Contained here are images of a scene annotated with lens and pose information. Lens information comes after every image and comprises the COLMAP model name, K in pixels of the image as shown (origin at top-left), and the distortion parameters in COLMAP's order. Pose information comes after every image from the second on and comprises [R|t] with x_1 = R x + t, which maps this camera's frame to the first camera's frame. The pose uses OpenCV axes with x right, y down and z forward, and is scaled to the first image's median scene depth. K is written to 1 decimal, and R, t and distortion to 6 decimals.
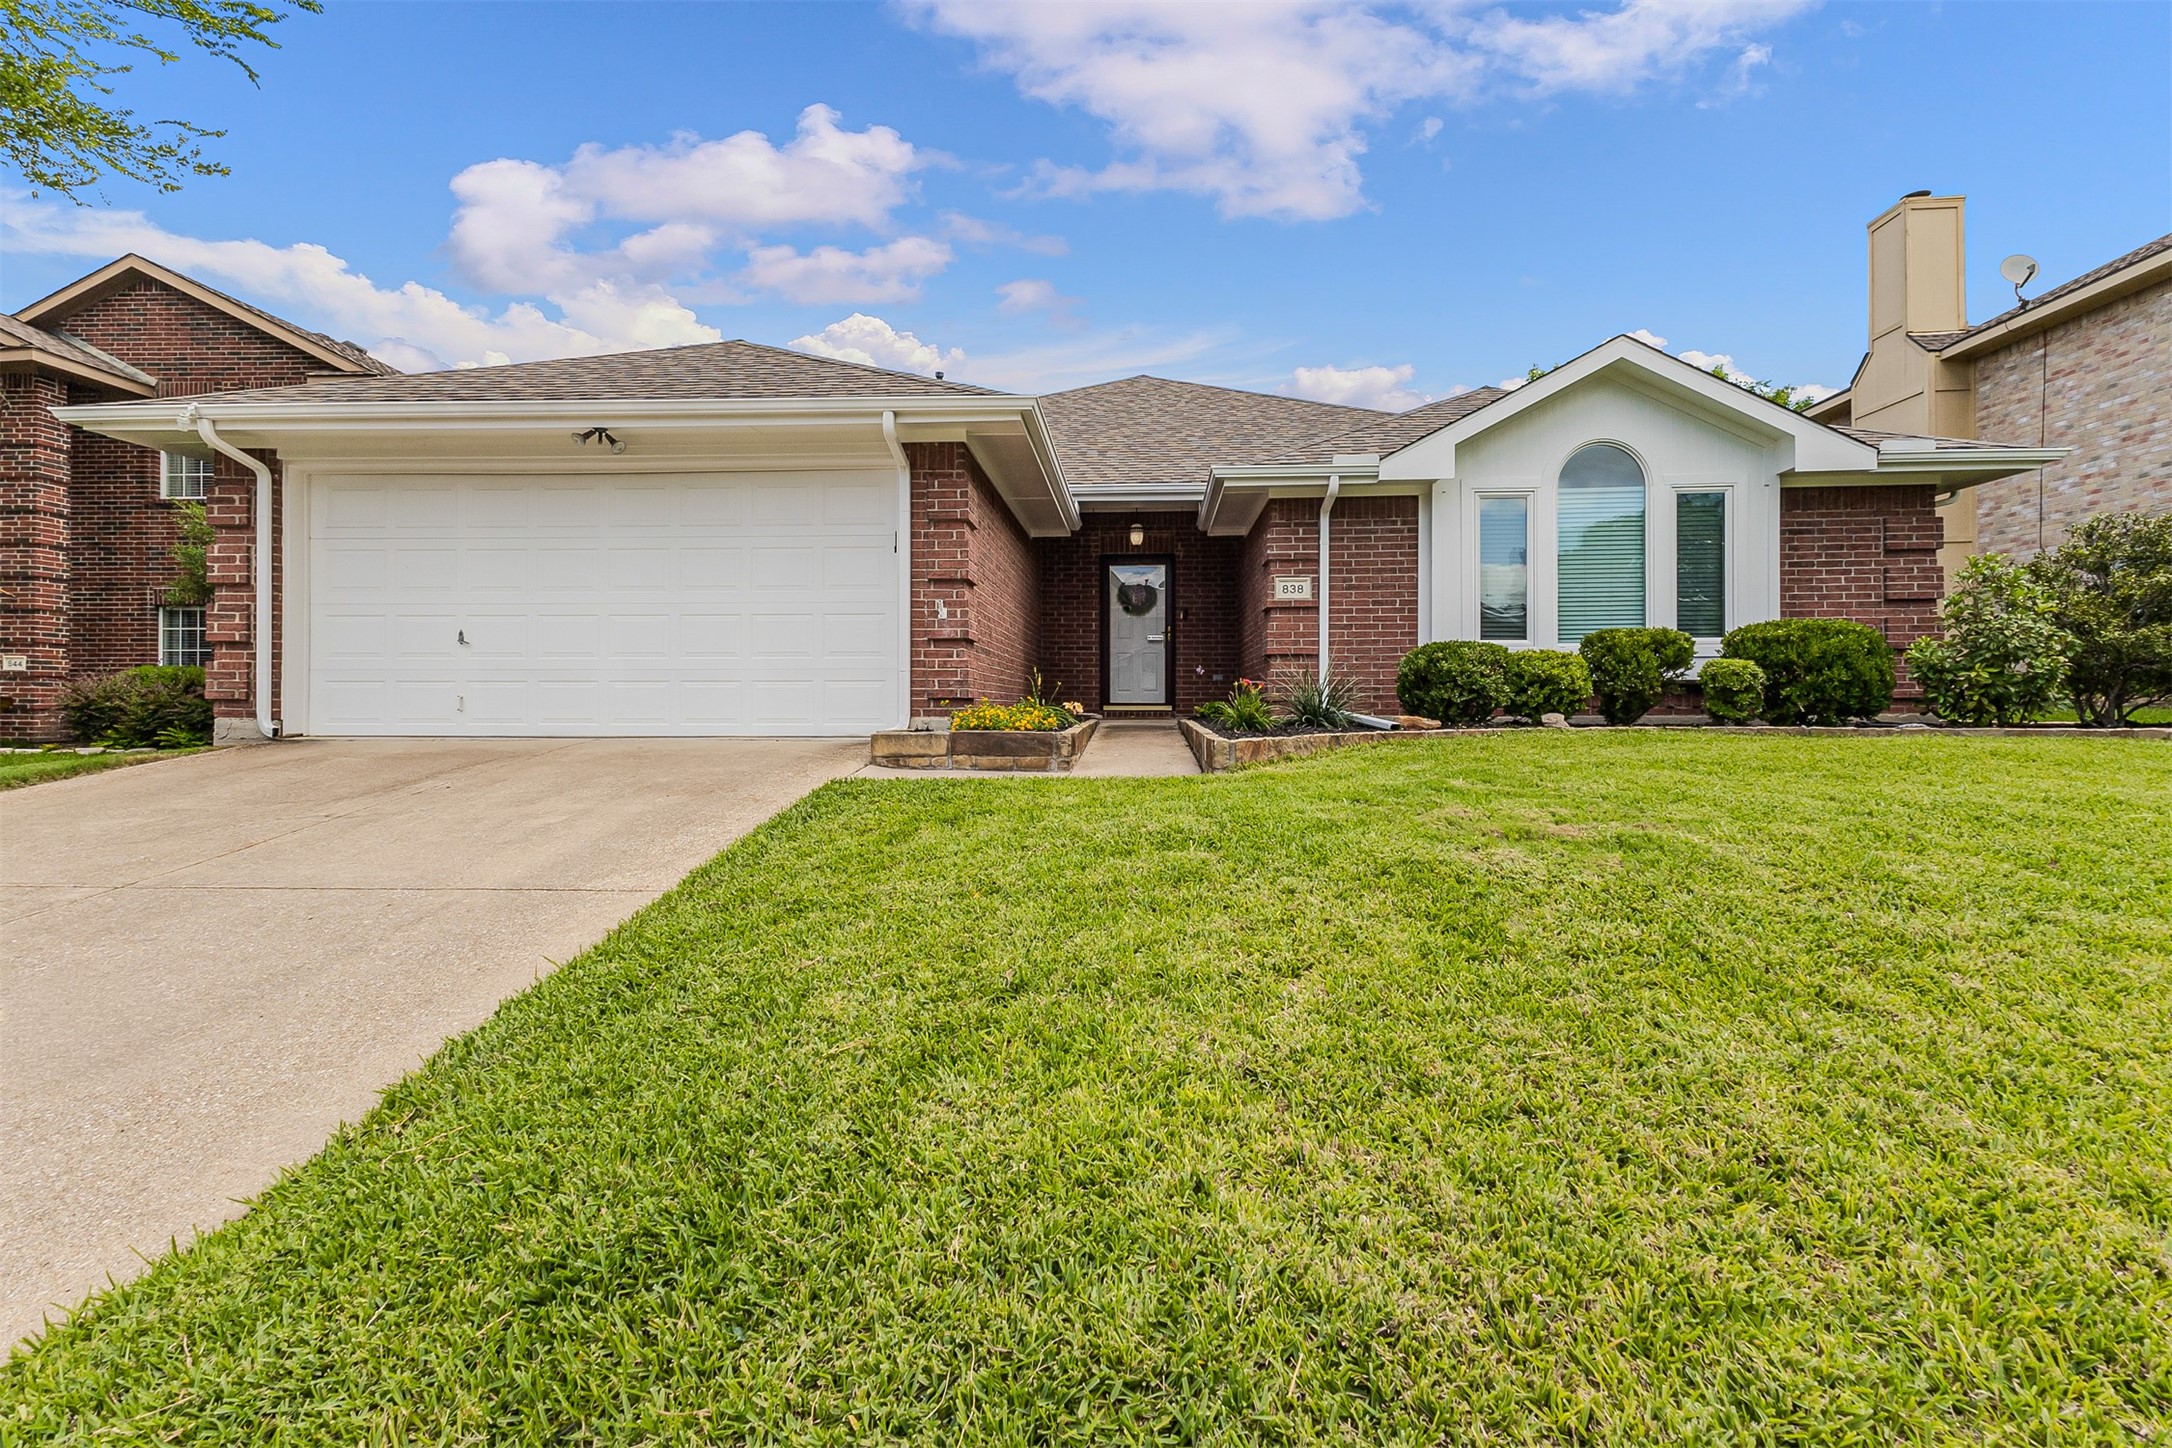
lens RADIAL K [[1019.6, 0, 1122.5], [0, 1019.6, 691.8], [0, 0, 1]] dist [0.027299, -0.005038]
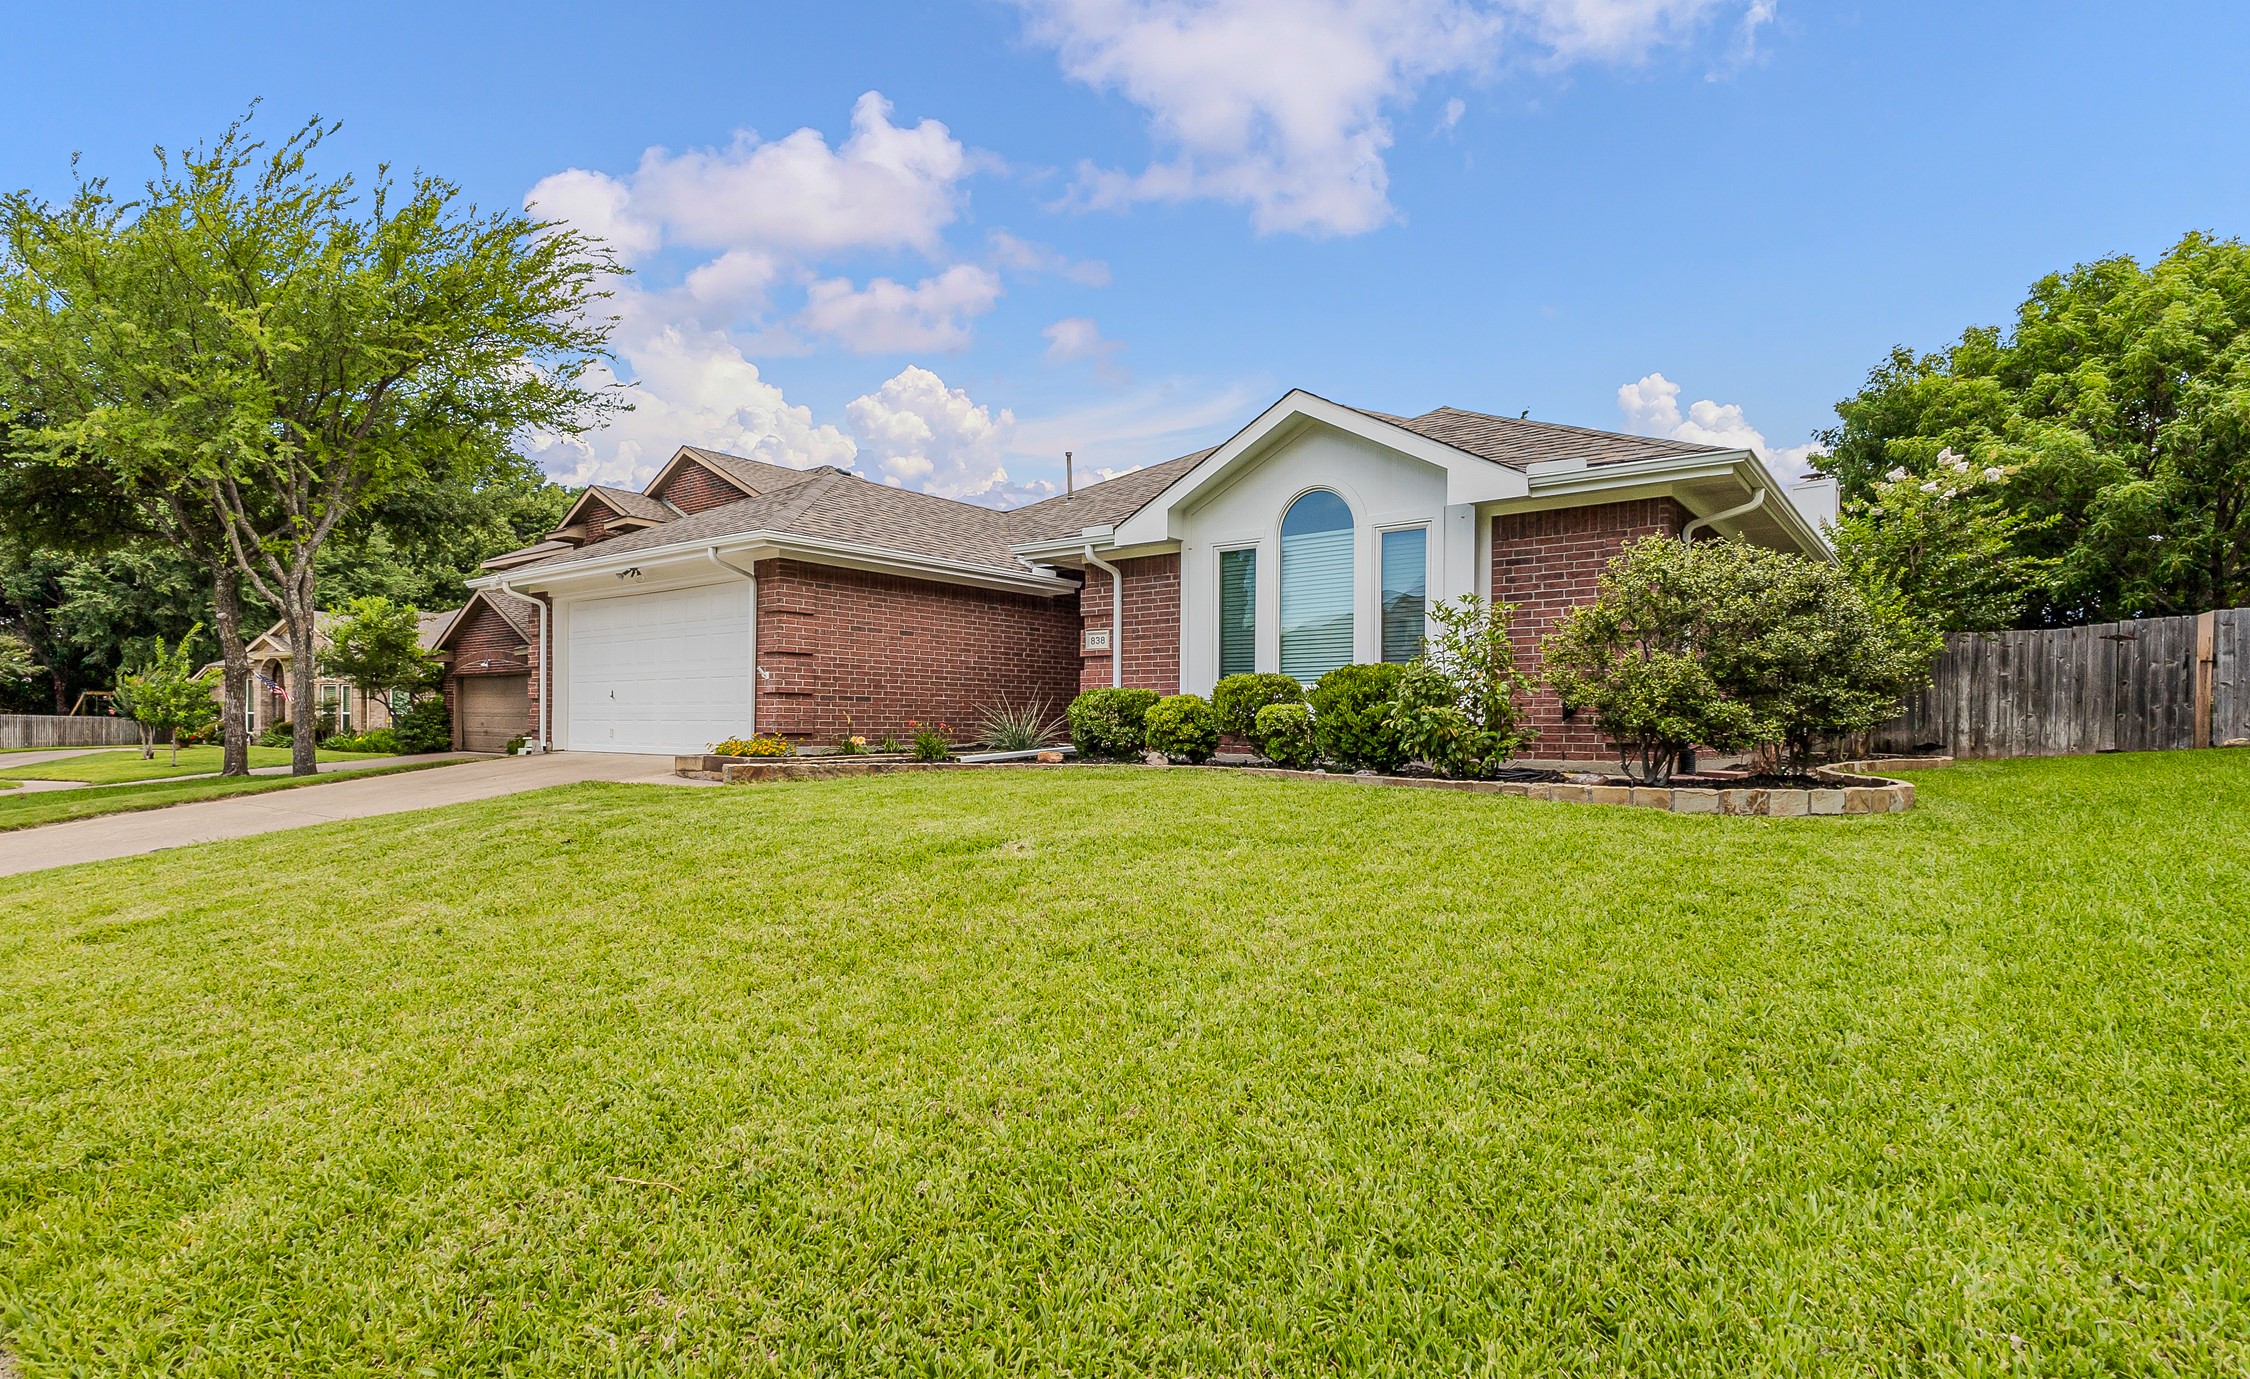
lens RADIAL K [[1121.6, 0, 1124.9], [0, 1121.6, 706.9], [0, 0, 1]] dist [-0.000682, 0.000256]
pose [[0.818774, -0.002127, -0.574112, 0.947384], [-0.002547, 0.999970, -0.007336, -0.017432], [0.574110, 0.007469, 0.818744, -0.019769]]
